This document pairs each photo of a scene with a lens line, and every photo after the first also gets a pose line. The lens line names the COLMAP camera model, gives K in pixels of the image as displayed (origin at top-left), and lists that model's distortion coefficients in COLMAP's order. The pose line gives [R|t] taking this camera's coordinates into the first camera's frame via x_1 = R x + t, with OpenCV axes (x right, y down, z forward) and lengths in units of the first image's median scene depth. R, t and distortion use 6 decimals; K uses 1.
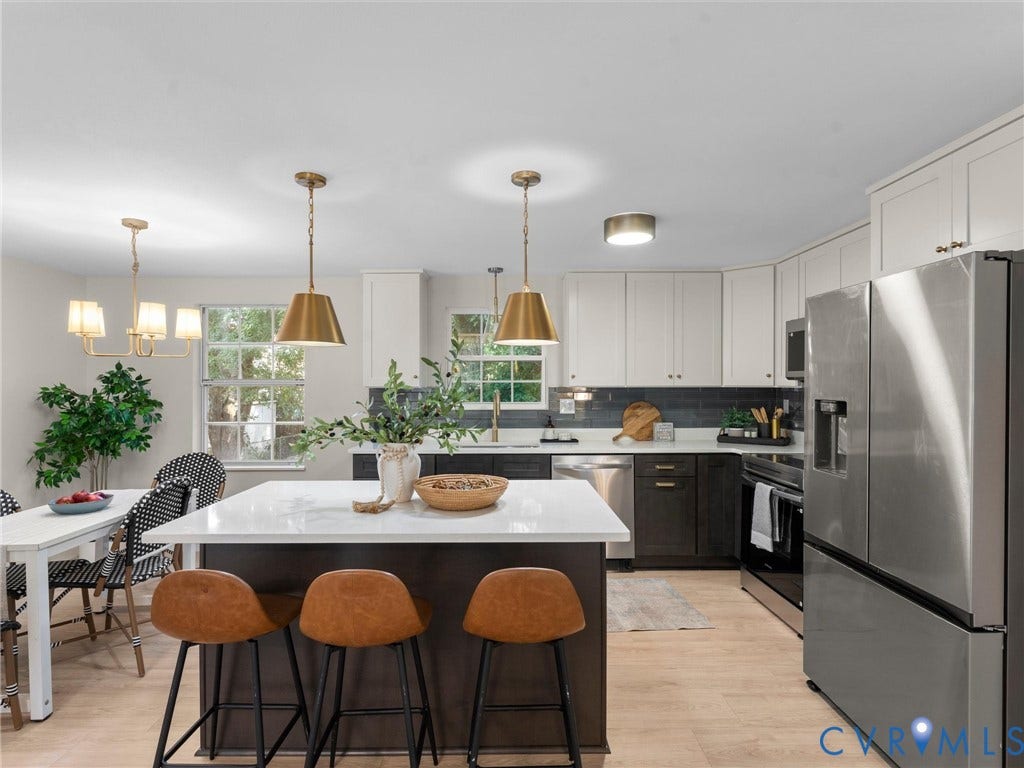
lens RADIAL K [[546.8, 0, 500.7], [0, 546.8, 385.9], [0, 0, 1]] dist [-0.000422, -0.000594]
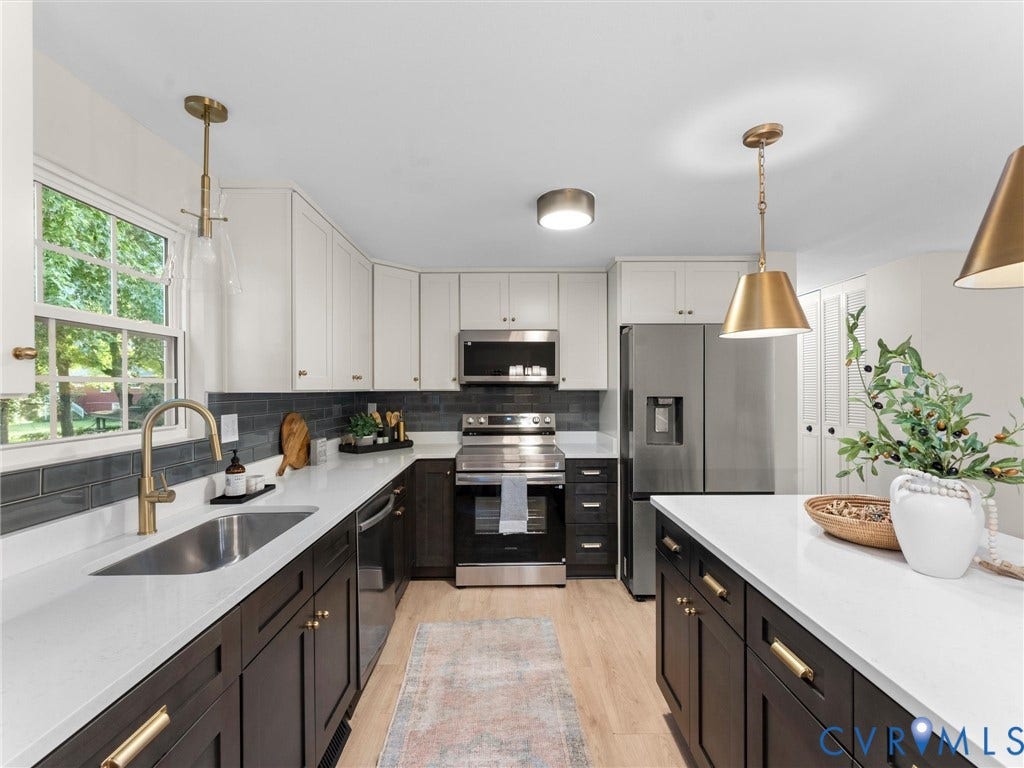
lens RADIAL K [[472.5, 0, 510.1], [0, 472.5, 388.0], [0, 0, 1]] dist [-0.000024, -0.000058]
pose [[-0.007285, 0.003162, 0.999968, -0.375583], [0.008564, 0.999959, -0.003099, 0.001417], [-0.999937, 0.008541, -0.007312, 0.781021]]
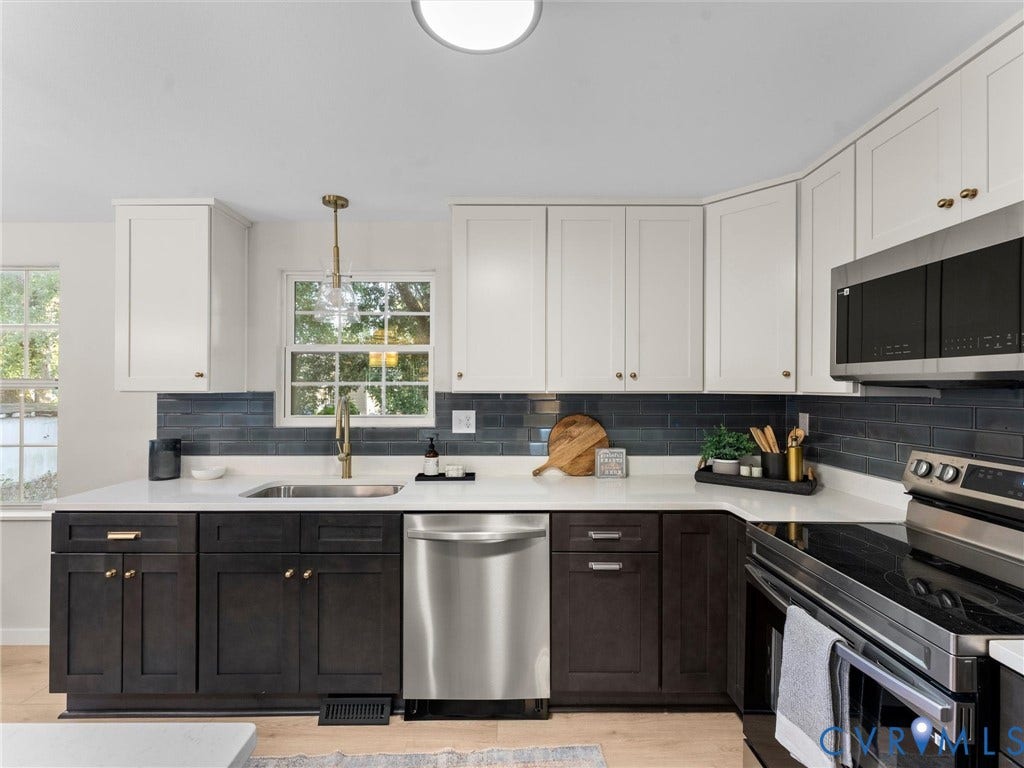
lens RADIAL K [[462.9, 0, 504.3], [0, 462.9, 385.7], [0, 0, 1]] dist [-0.000374, 0.000010]
pose [[0.999995, 0.003161, -0.000498, 0.182421], [-0.003165, 0.999967, -0.007531, -0.002003], [0.000474, 0.007532, 0.999972, 0.482815]]
